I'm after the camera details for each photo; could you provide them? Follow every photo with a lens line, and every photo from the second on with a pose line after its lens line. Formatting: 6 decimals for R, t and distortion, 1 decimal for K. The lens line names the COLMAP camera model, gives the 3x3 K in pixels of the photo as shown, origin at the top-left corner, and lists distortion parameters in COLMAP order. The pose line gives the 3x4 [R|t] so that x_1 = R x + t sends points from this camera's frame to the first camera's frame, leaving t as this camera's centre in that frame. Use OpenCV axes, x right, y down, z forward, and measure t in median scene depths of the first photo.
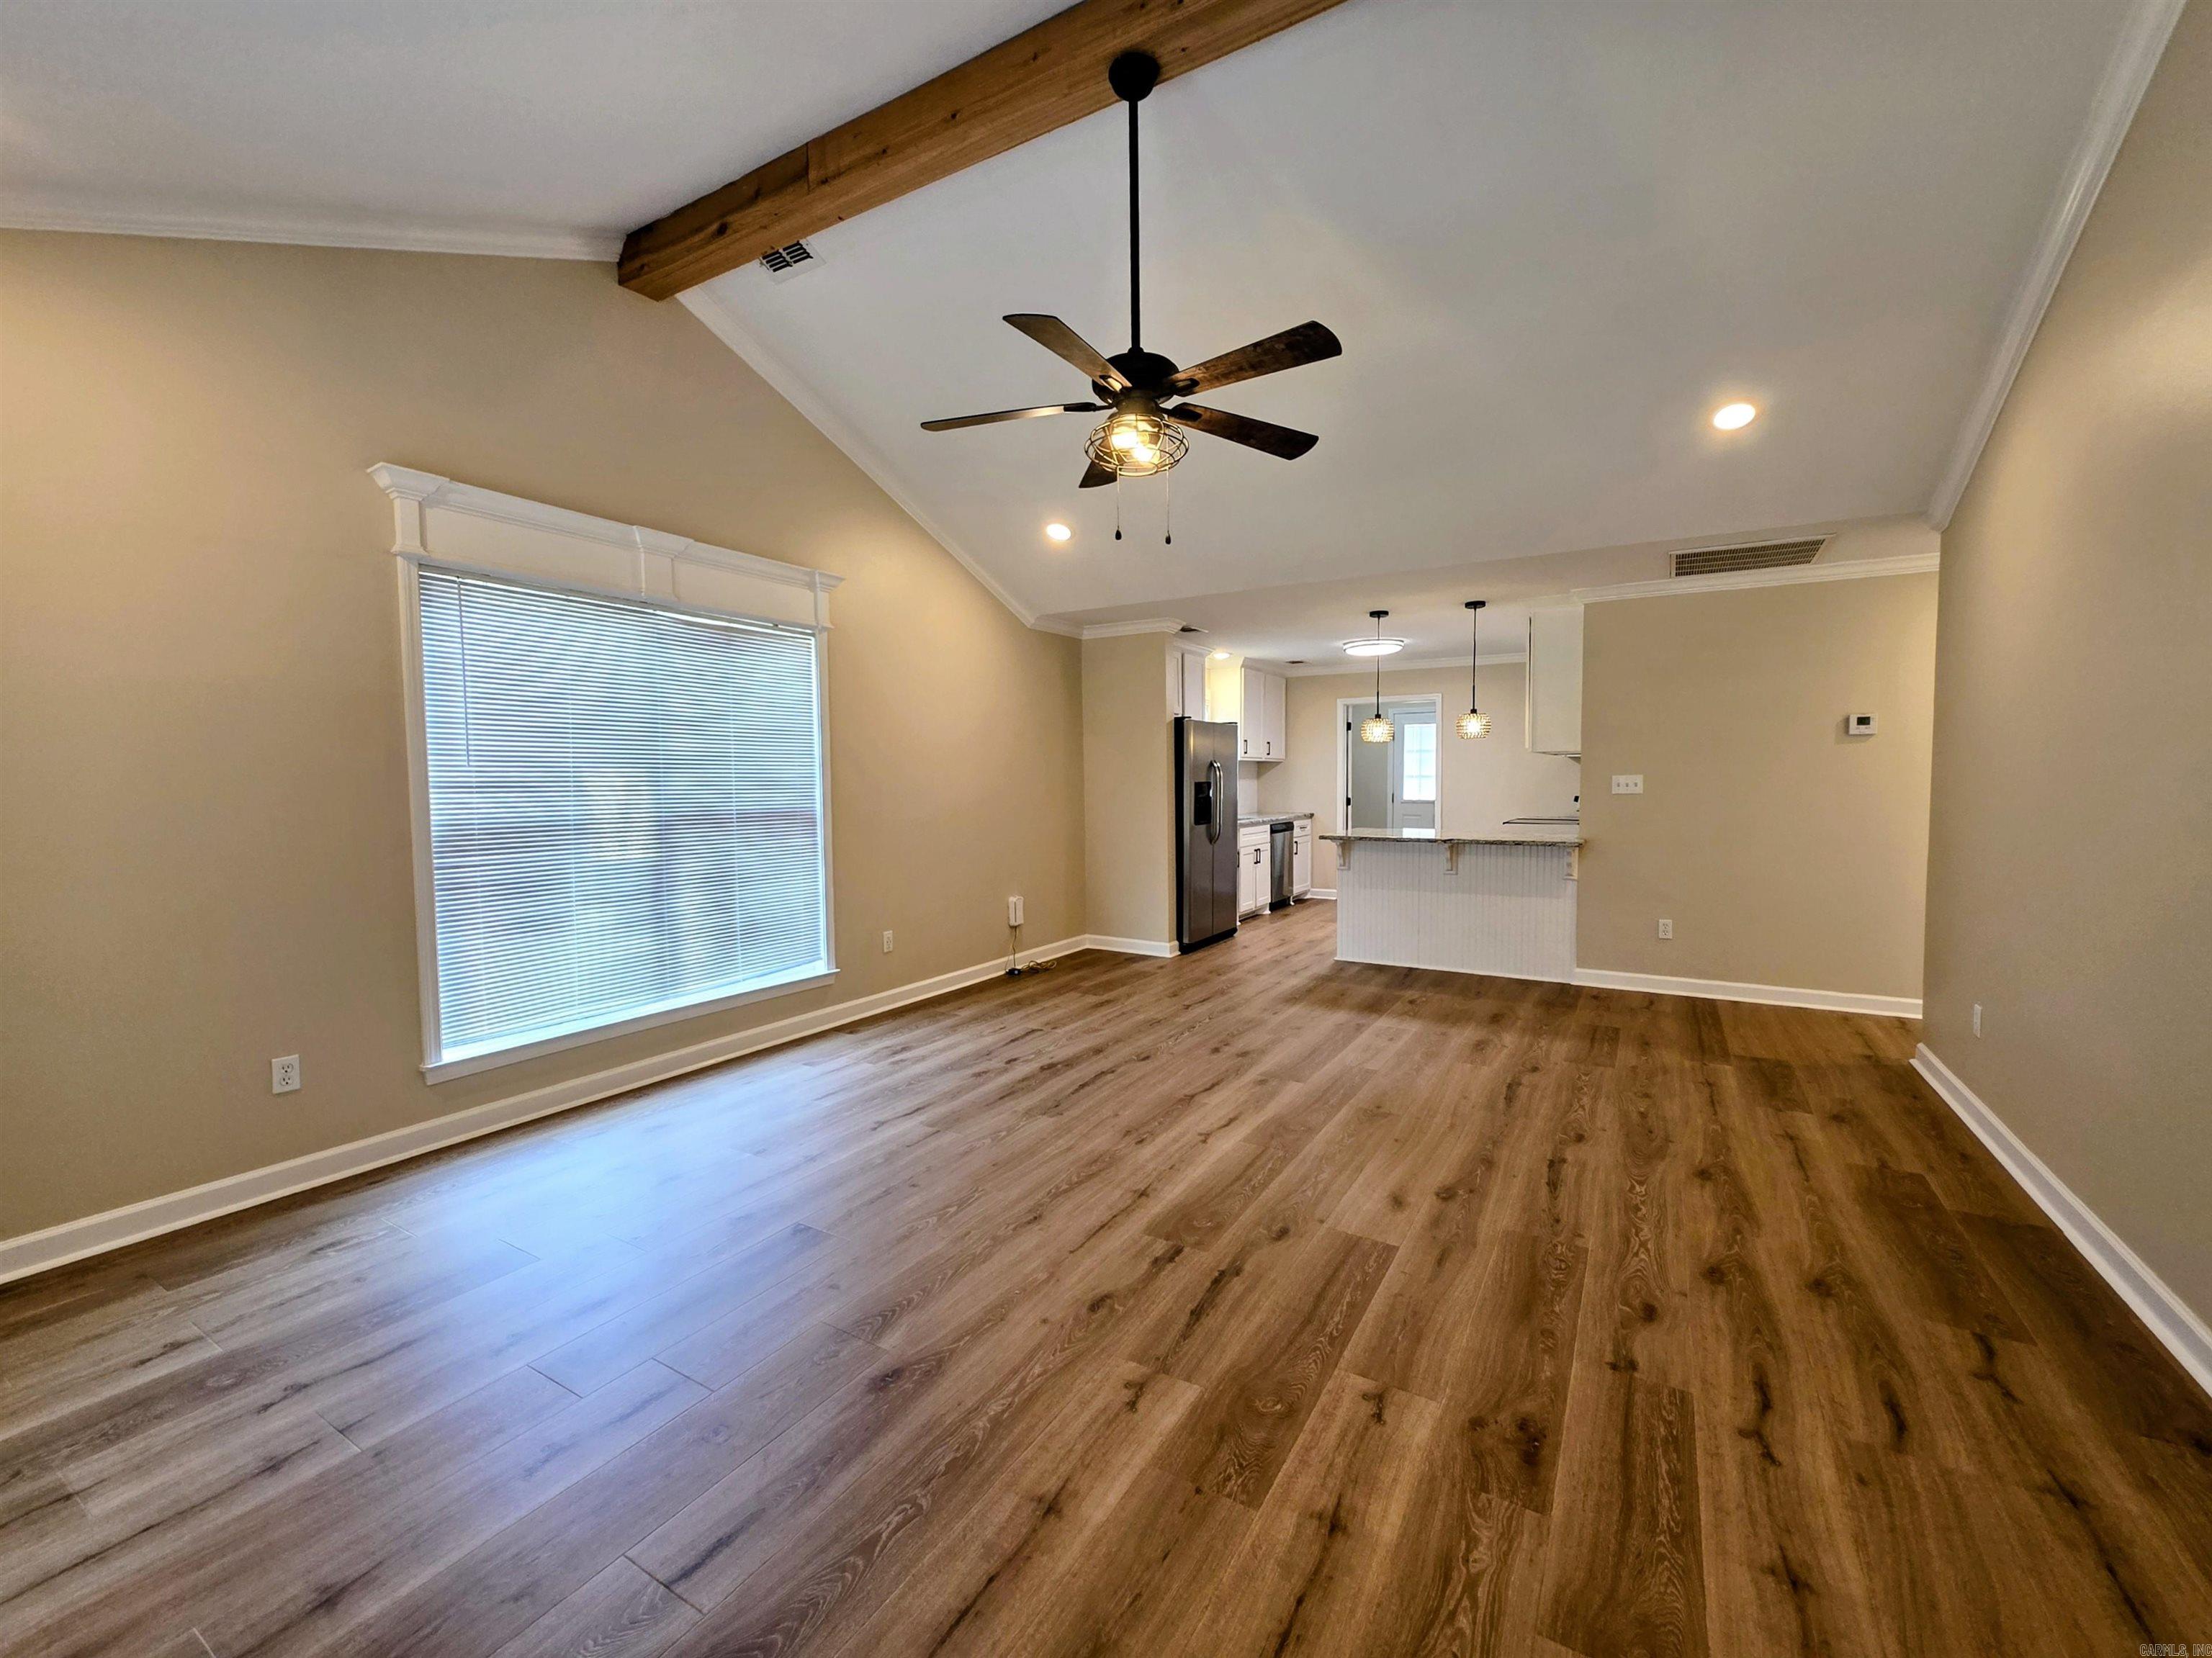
lens RADIAL K [[887.5, 0, 1122.7], [0, 887.5, 823.8], [0, 0, 1]] dist [0.000967, 0.000089]
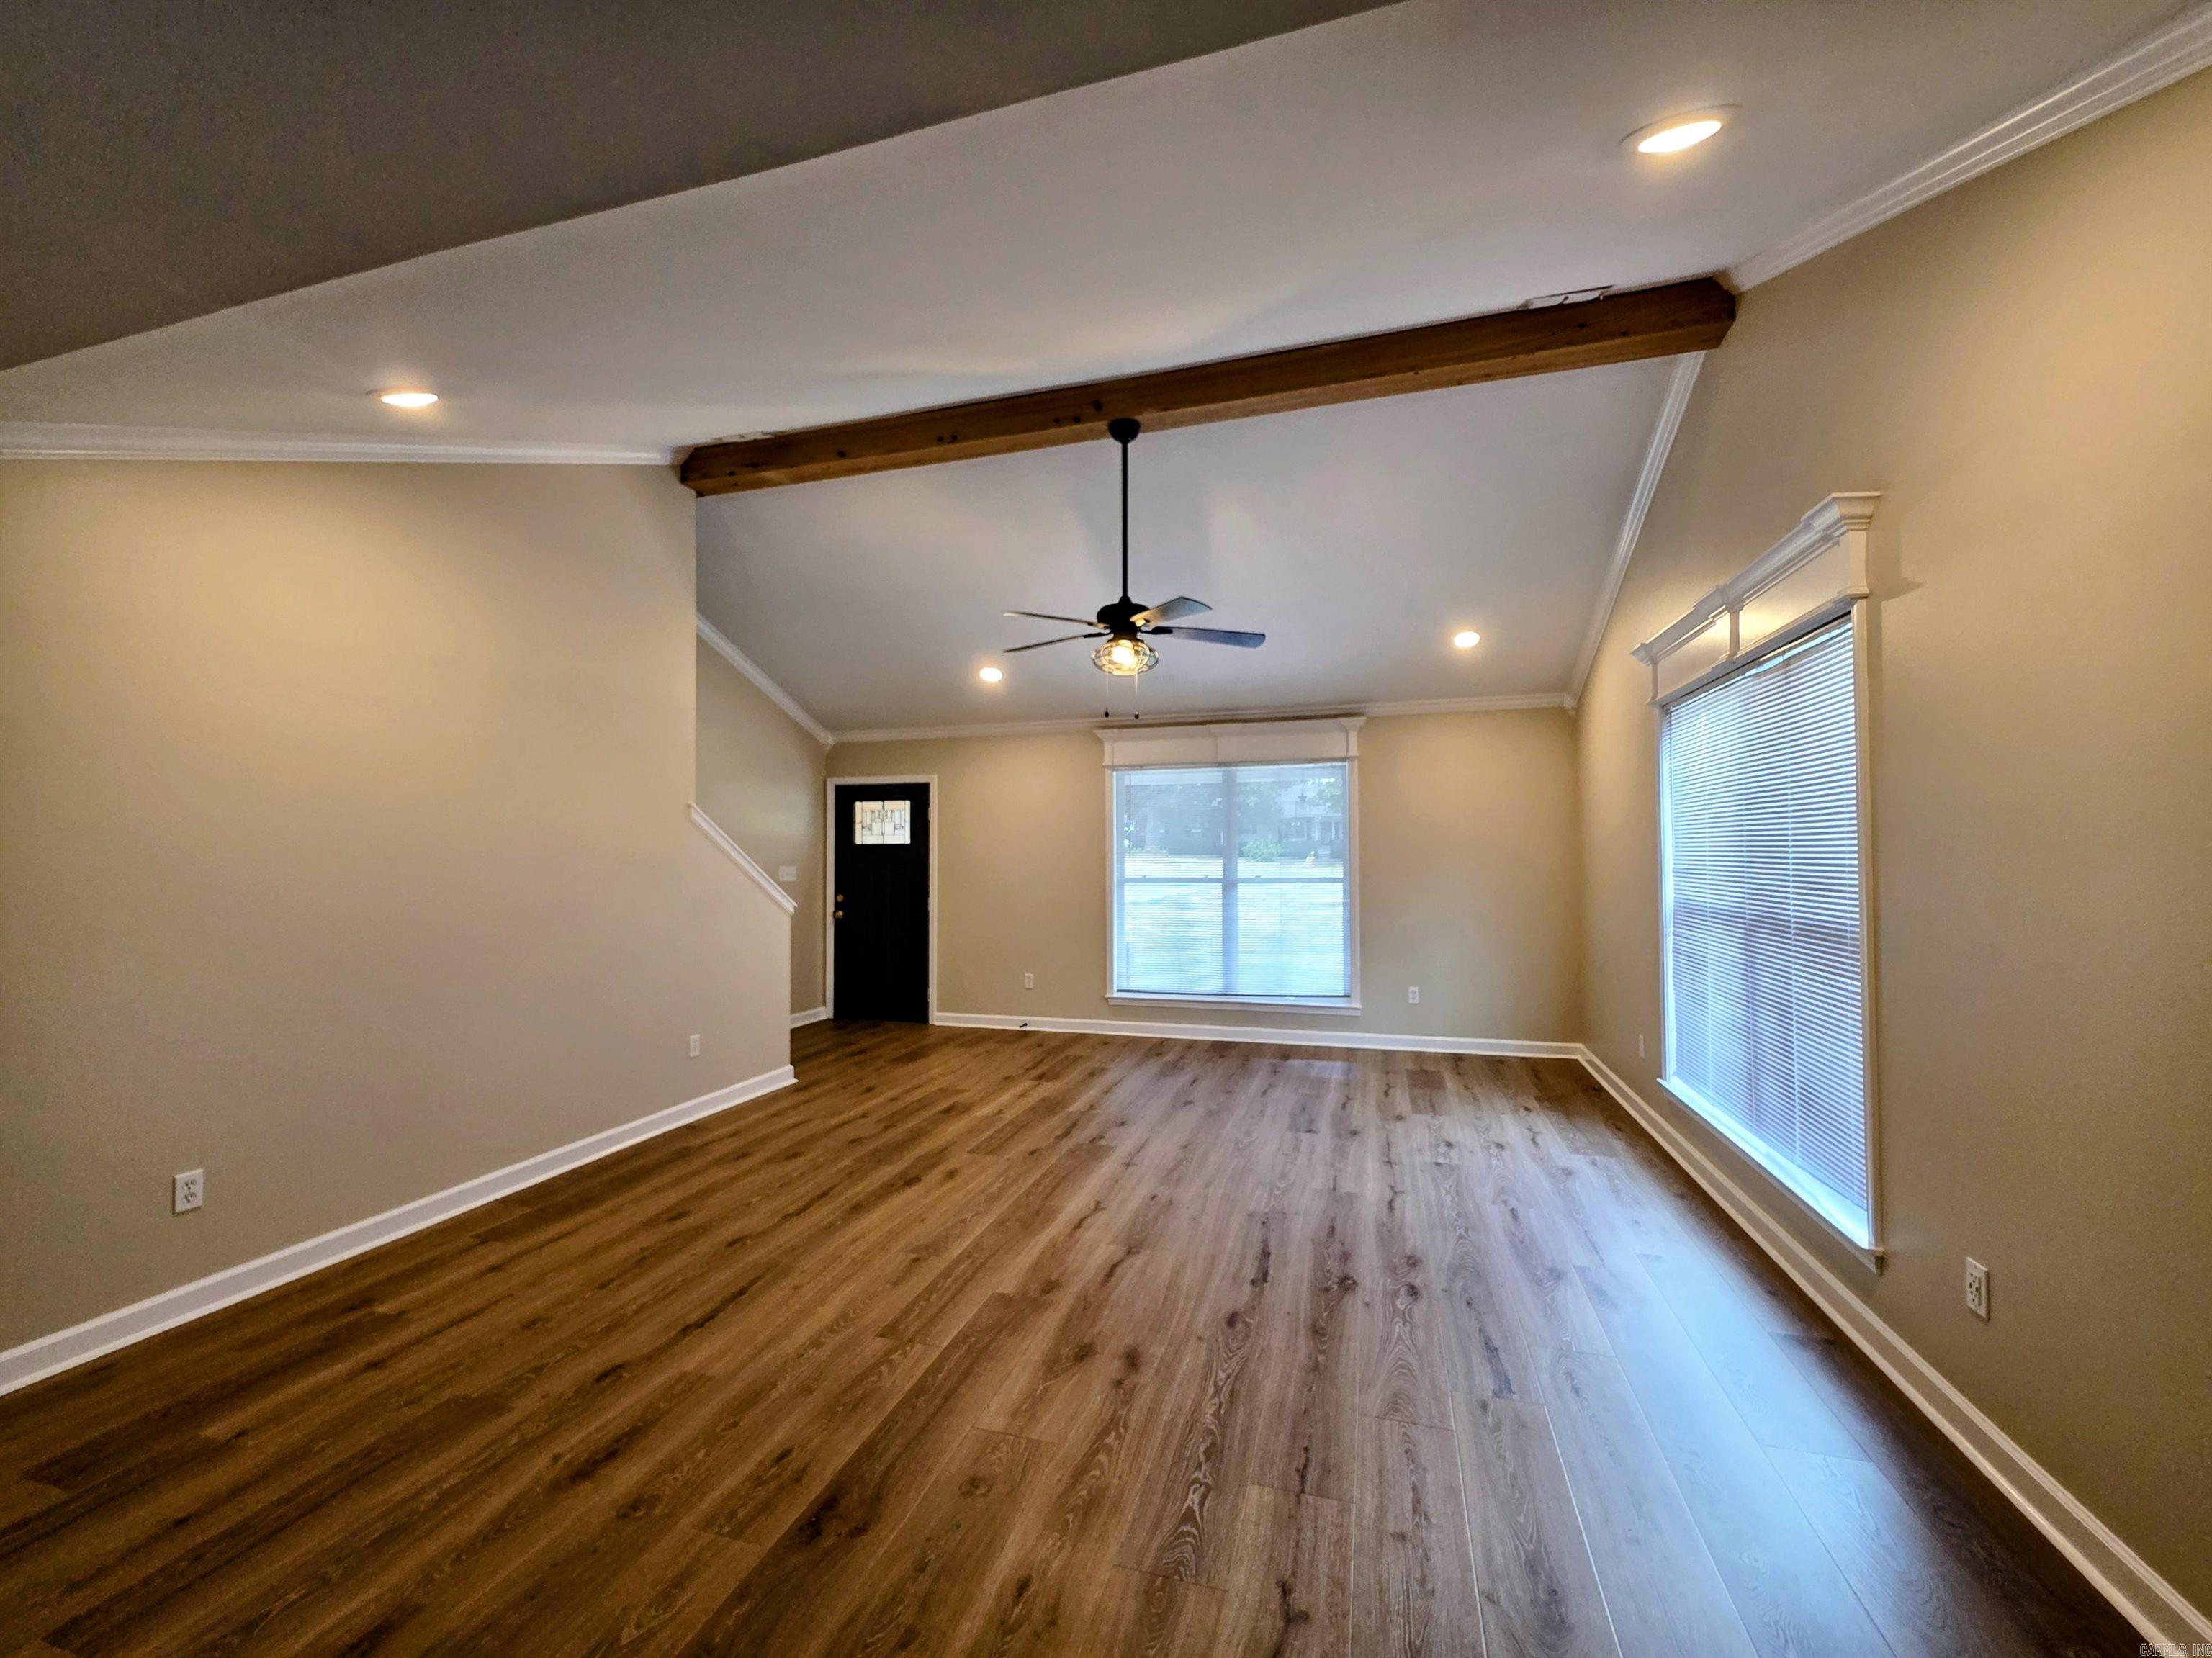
lens RADIAL K [[887.5, 0, 1106.7], [0, 887.5, 839.6], [0, 0, 1]] dist [0.000967, 0.000089]
pose [[-0.971953, 0.009440, -0.234985, 0.320052], [0.001144, 0.999372, 0.035414, -0.128760], [0.235172, 0.034152, -0.971354, 1.953243]]
